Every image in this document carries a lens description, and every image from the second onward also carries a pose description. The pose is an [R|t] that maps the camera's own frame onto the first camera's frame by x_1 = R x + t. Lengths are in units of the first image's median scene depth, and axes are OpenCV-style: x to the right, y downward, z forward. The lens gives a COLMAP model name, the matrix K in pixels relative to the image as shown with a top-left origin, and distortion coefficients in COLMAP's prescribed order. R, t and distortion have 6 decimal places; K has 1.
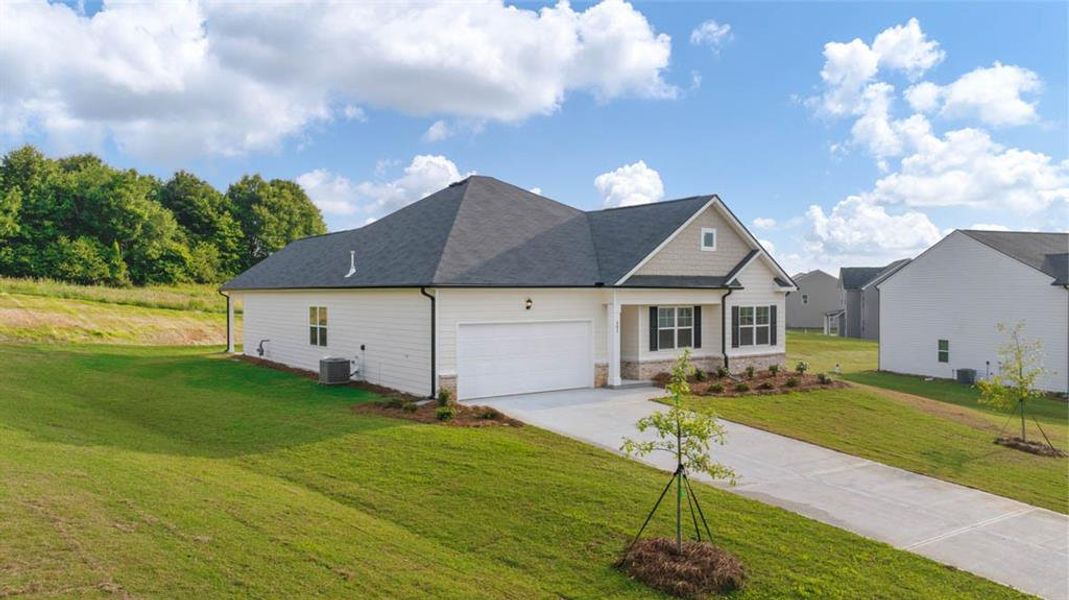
lens RADIAL K [[817.4, 0, 534.5], [0, 817.4, 300.0], [0, 0, 1]] dist [0.000749, -0.000712]
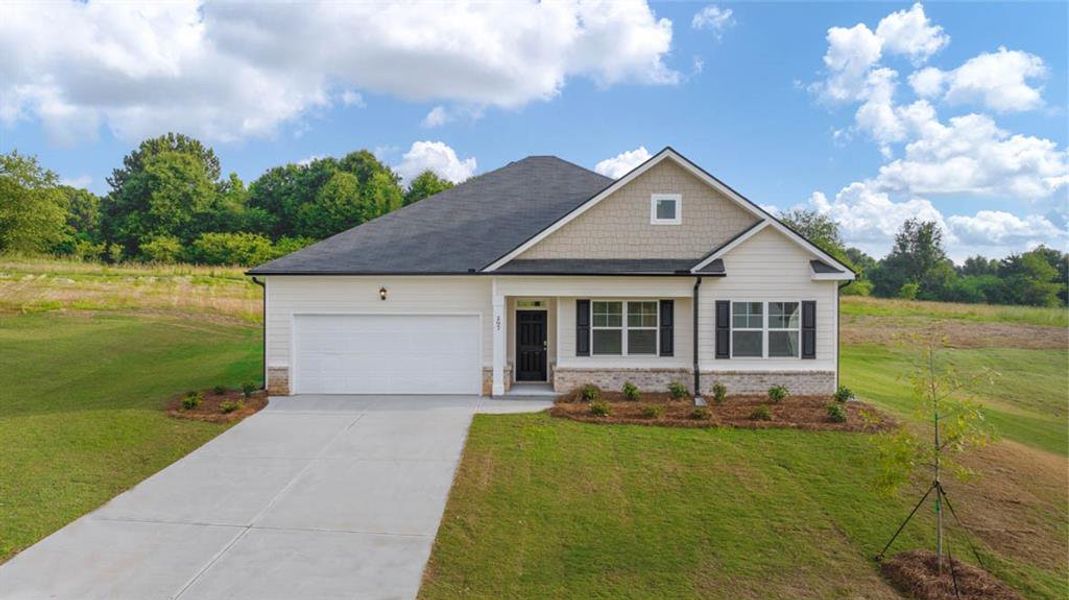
lens RADIAL K [[817.4, 0, 534.5], [0, 817.4, 300.0], [0, 0, 1]] dist [0.000749, -0.000712]
pose [[0.785080, 0.014995, -0.619213, 0.581452], [-0.008847, 0.999876, 0.012995, -0.000930], [0.619331, -0.004724, 0.785115, 0.354005]]
